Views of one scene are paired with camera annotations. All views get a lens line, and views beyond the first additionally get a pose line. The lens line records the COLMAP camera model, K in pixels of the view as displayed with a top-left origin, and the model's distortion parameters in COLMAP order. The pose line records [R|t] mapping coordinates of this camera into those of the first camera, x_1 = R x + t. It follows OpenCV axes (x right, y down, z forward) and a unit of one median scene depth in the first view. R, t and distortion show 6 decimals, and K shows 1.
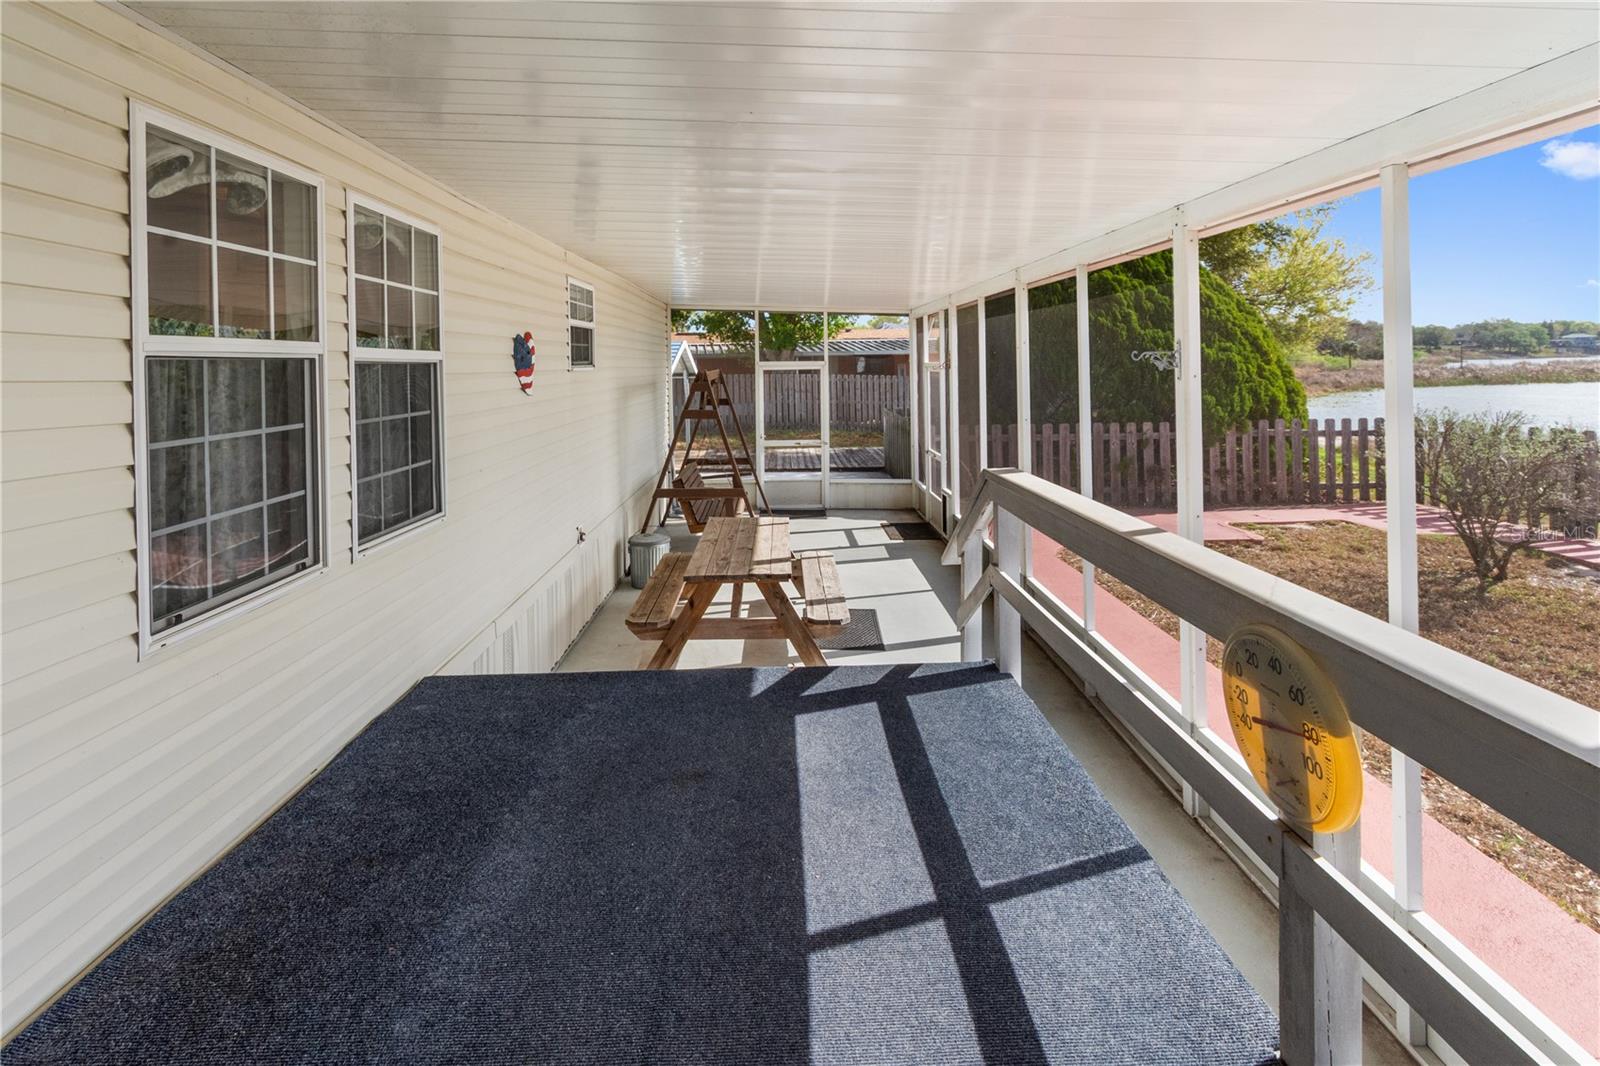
lens RADIAL K [[748.7, 0, 820.9], [0, 748.7, 530.6], [0, 0, 1]] dist [0.003694, 0.001163]
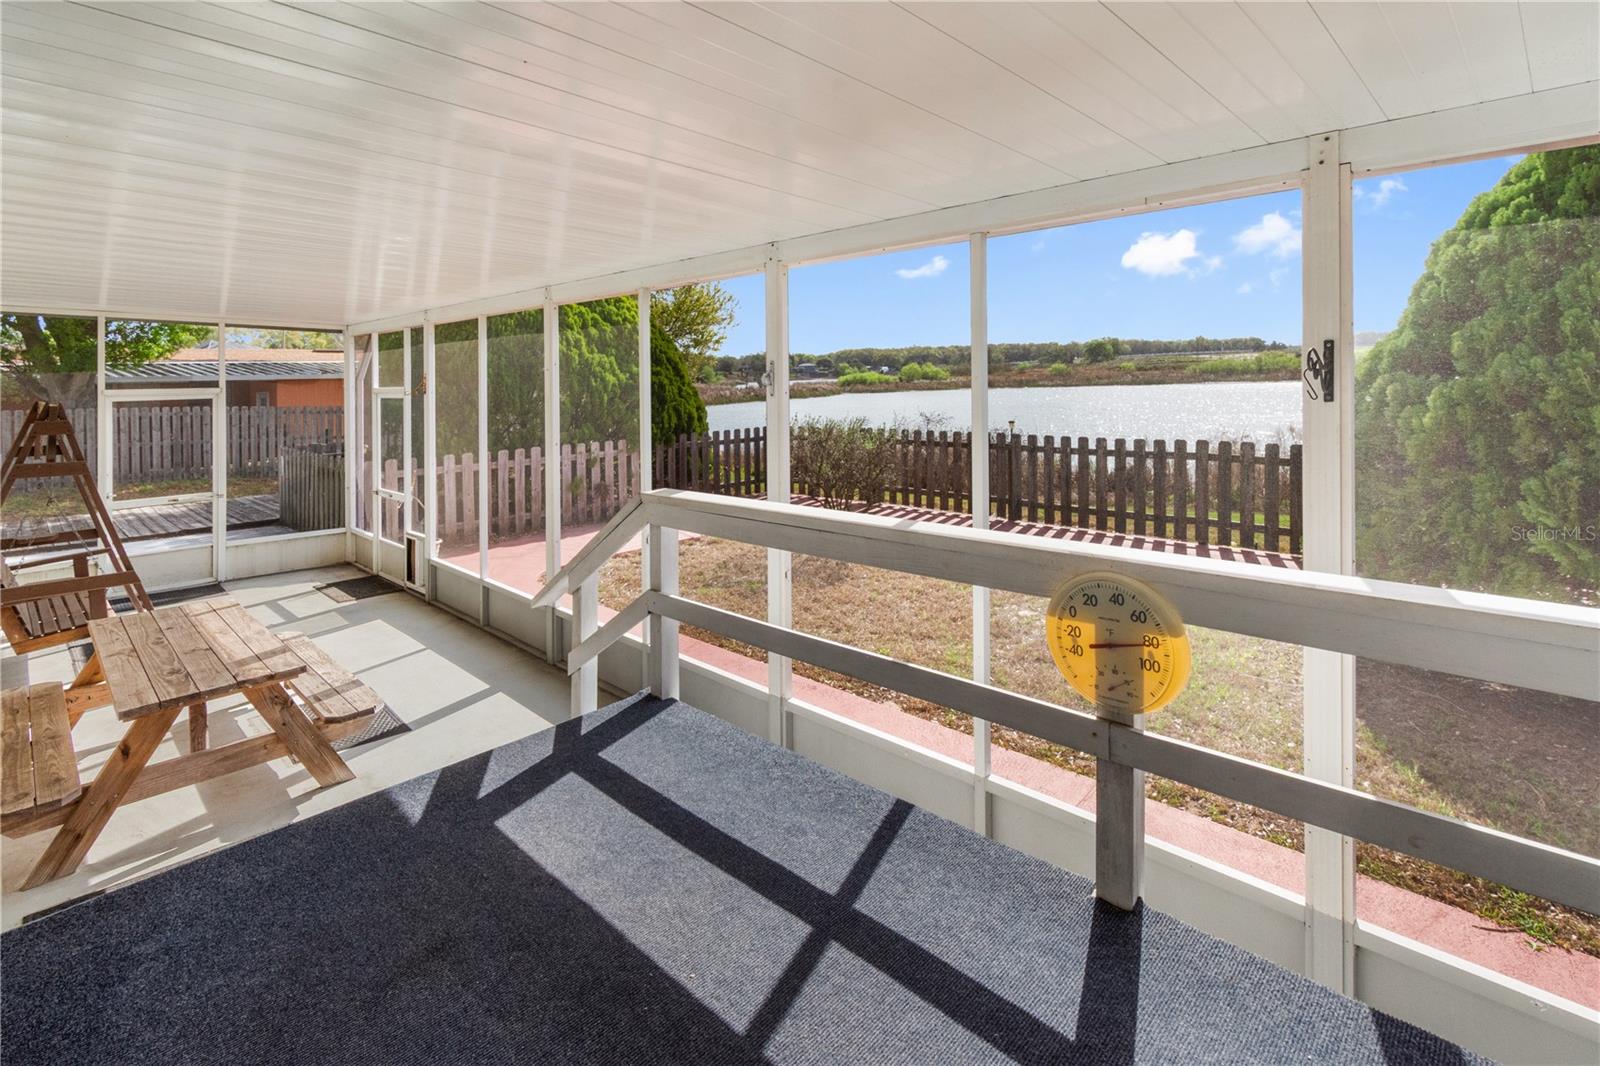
lens RADIAL K [[748.7, 0, 798.8], [0, 748.7, 529.5], [0, 0, 1]] dist [0.003694, 0.001163]
pose [[0.724320, -0.141902, 0.674703, -0.104184], [0.164558, 0.985890, 0.030690, -0.011621], [-0.669538, 0.088798, 0.737451, 0.059386]]
